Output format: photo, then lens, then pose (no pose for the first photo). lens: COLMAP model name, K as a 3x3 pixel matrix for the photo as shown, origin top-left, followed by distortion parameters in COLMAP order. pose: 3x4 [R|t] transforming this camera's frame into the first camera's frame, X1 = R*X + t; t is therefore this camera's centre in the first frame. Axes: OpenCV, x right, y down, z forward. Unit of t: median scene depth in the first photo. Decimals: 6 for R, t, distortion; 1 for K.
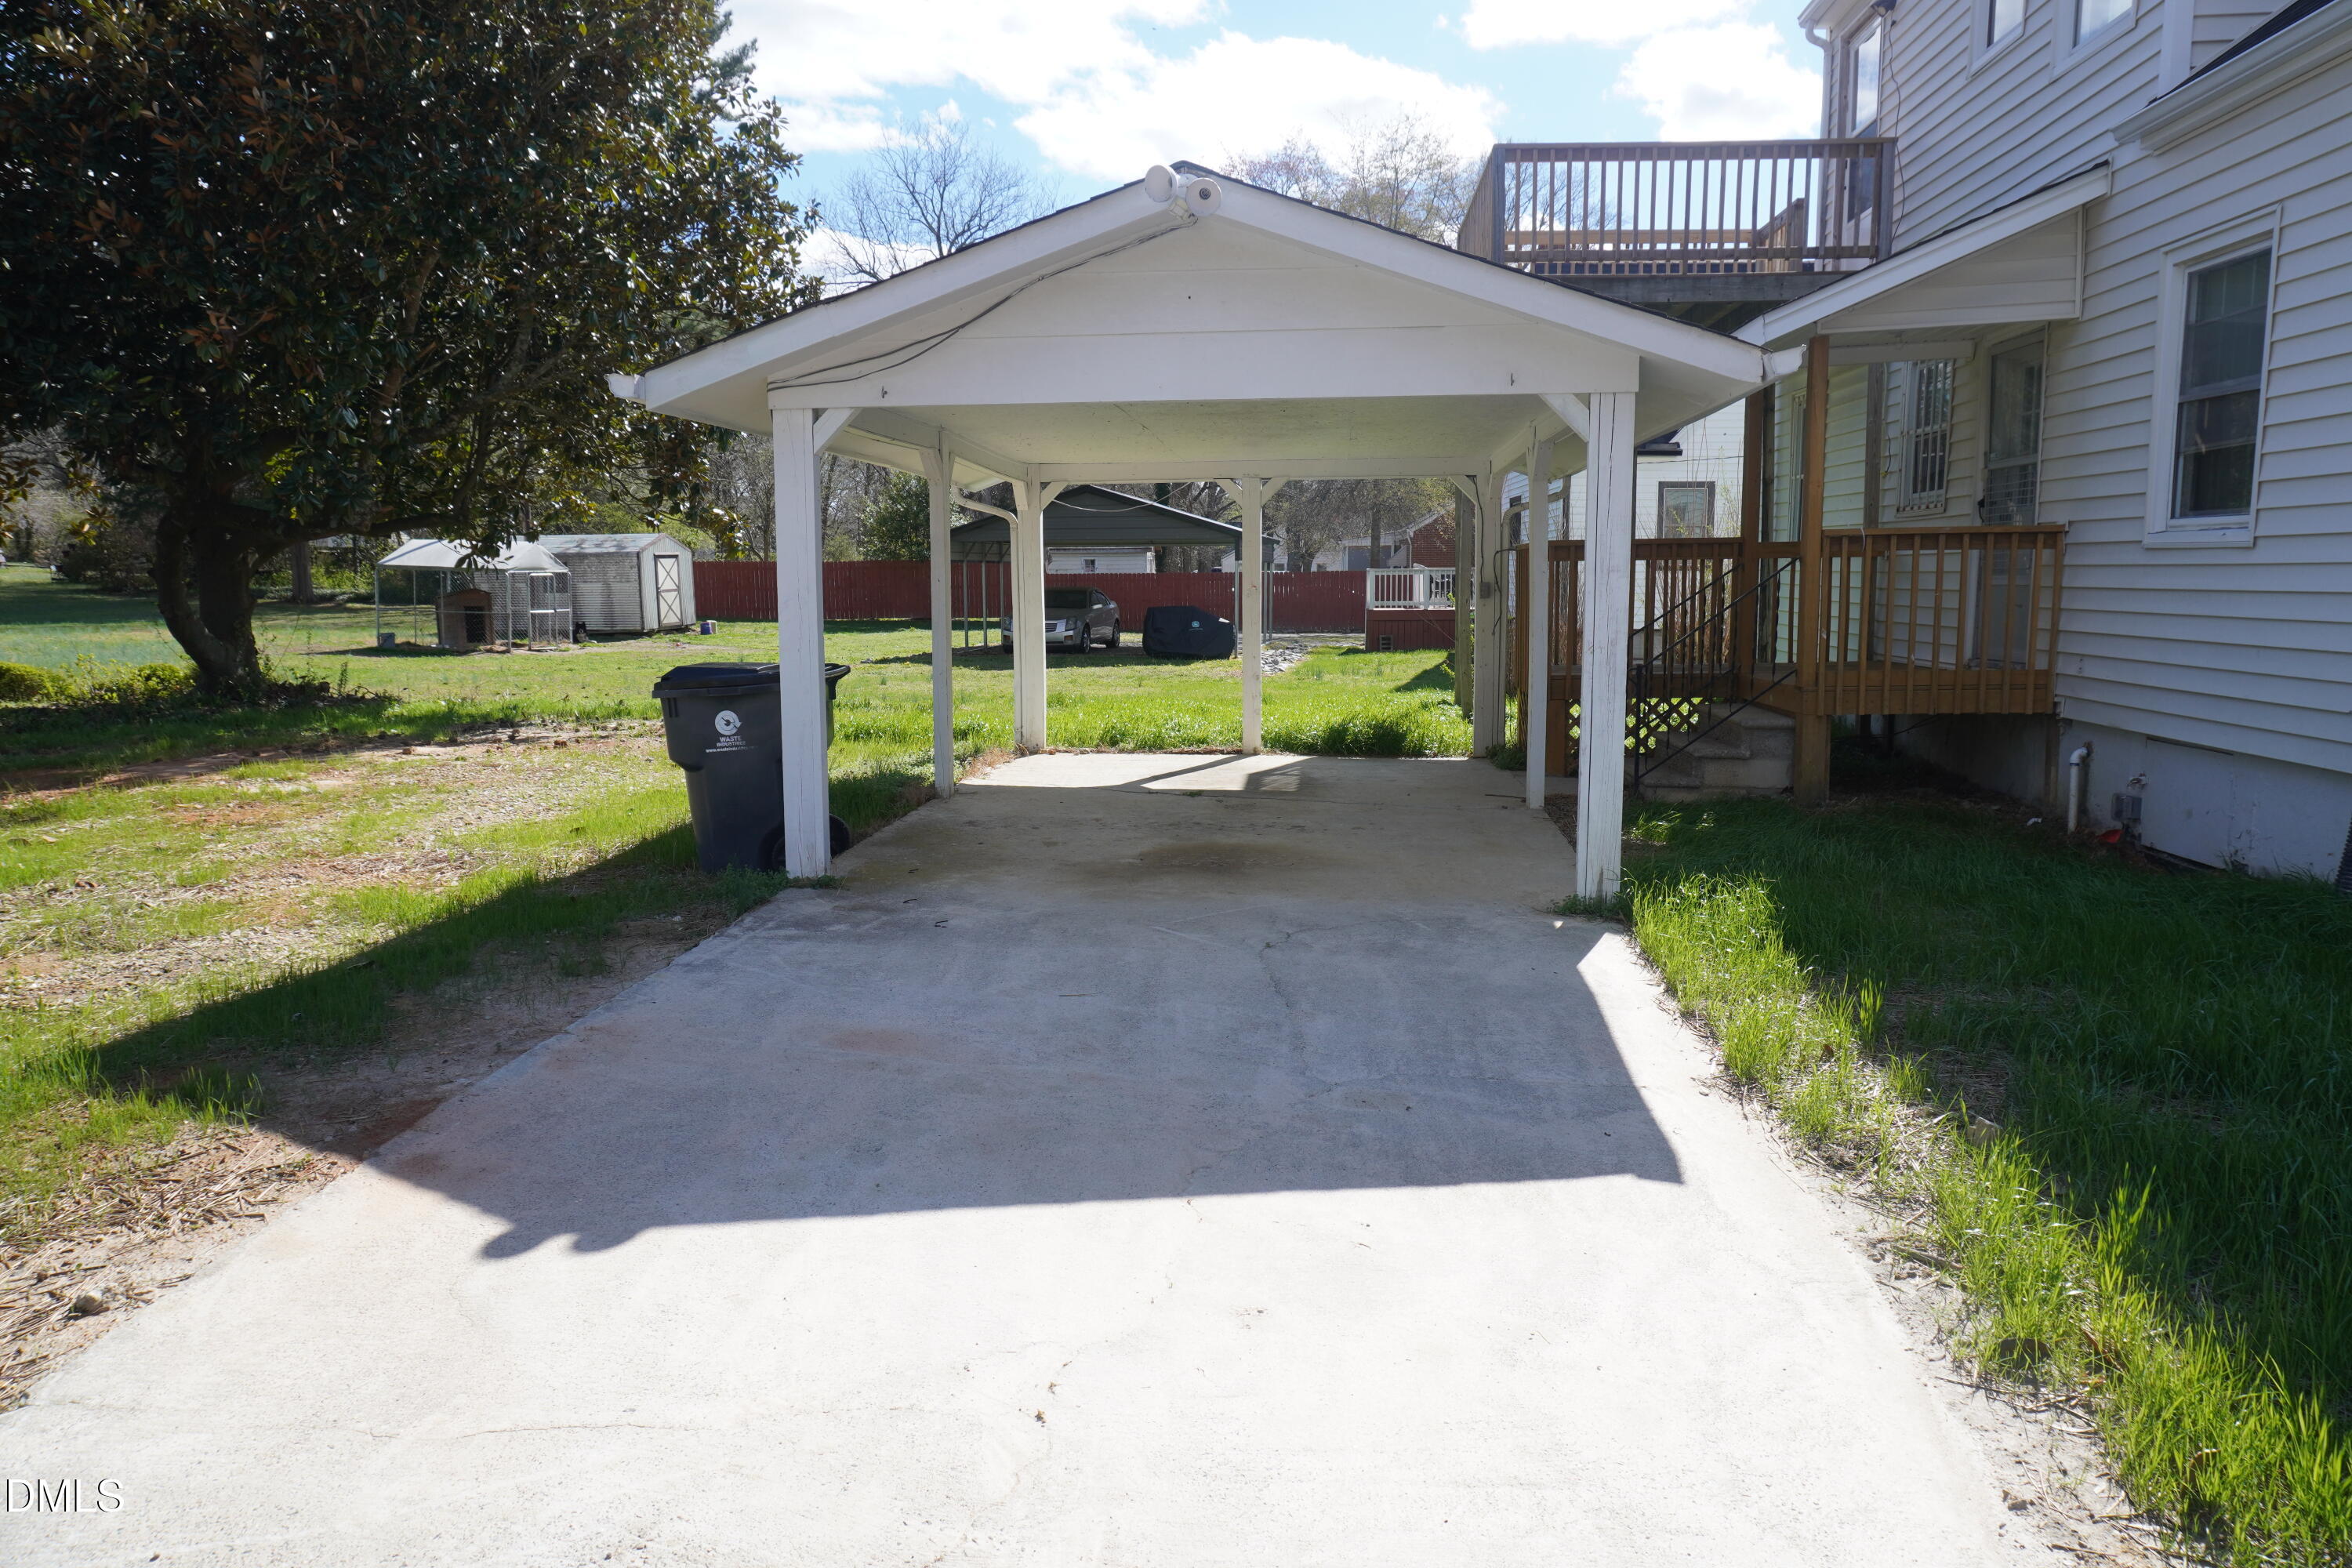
lens RADIAL K [[1554.5, 0, 1176.0], [0, 1554.5, 784.0], [0, 0, 1]] dist [-0.084347, 0.081877]
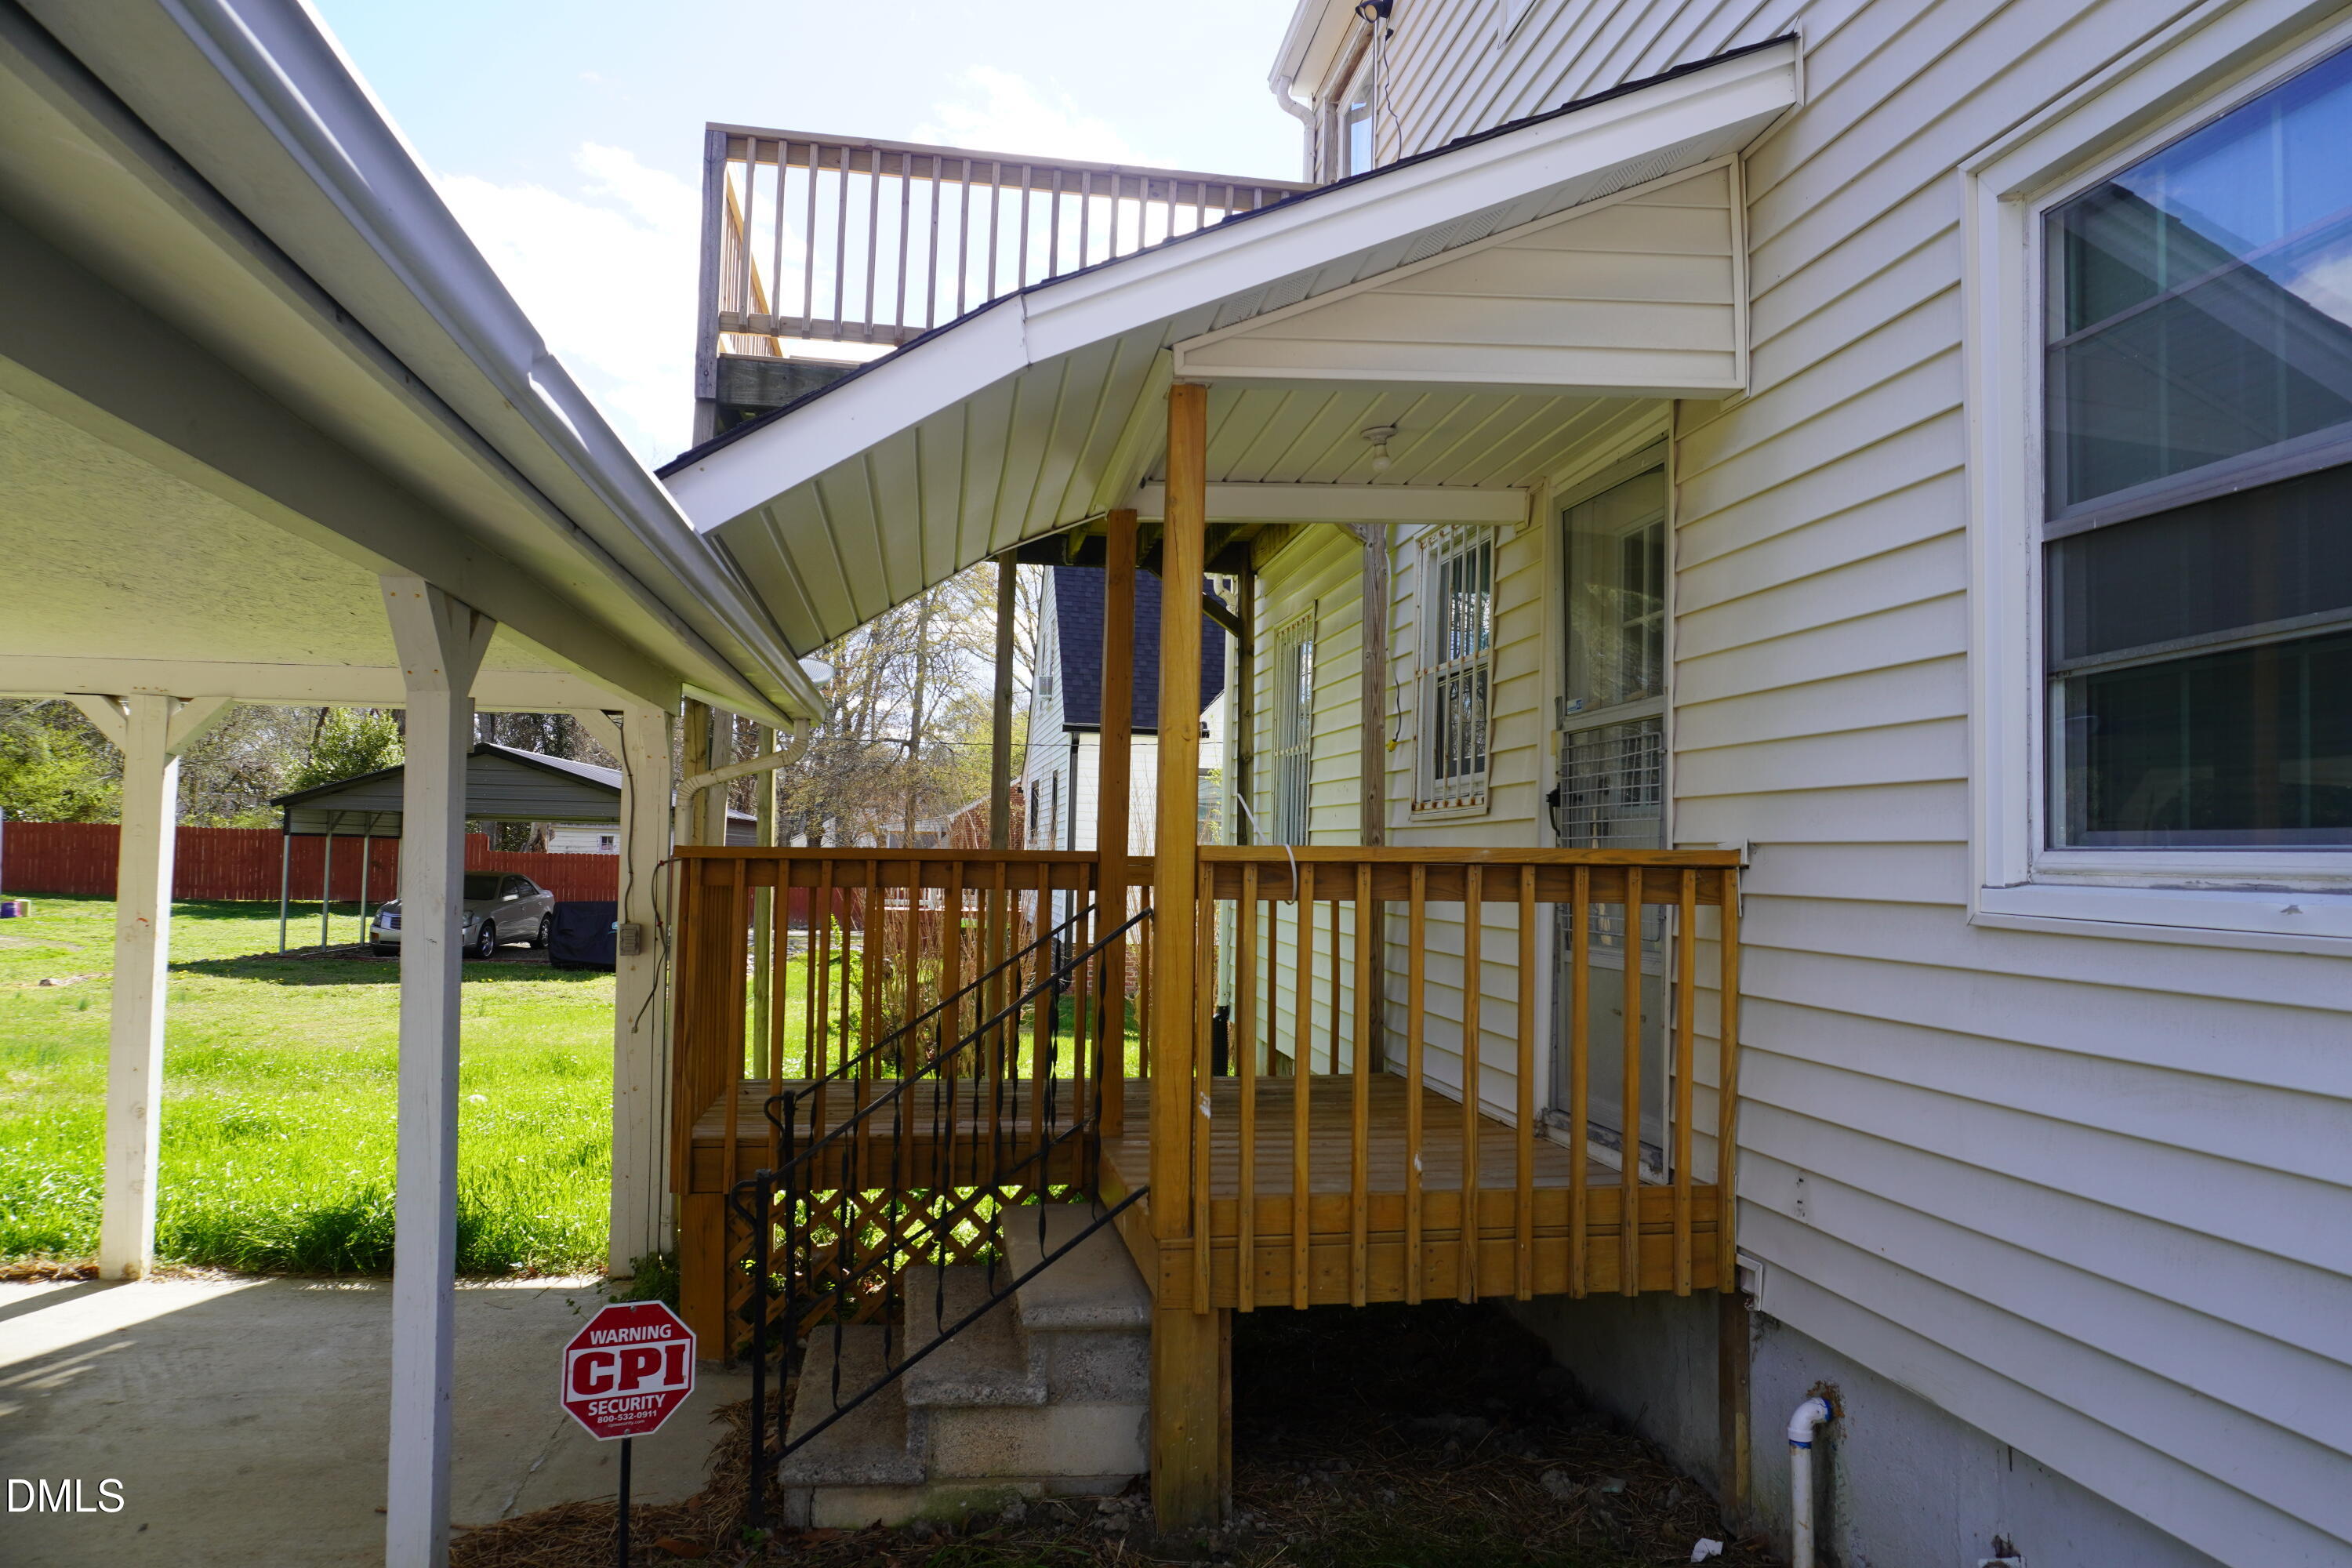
lens RADIAL K [[1567.7, 0, 1176.0], [0, 1567.7, 784.0], [0, 0, 1]] dist [-0.027508, 0.033092]
pose [[0.968188, 0.042347, 0.246615, 0.303739], [0.003020, 0.983526, -0.180740, -0.103920], [-0.250207, 0.175735, 0.952110, 0.585486]]
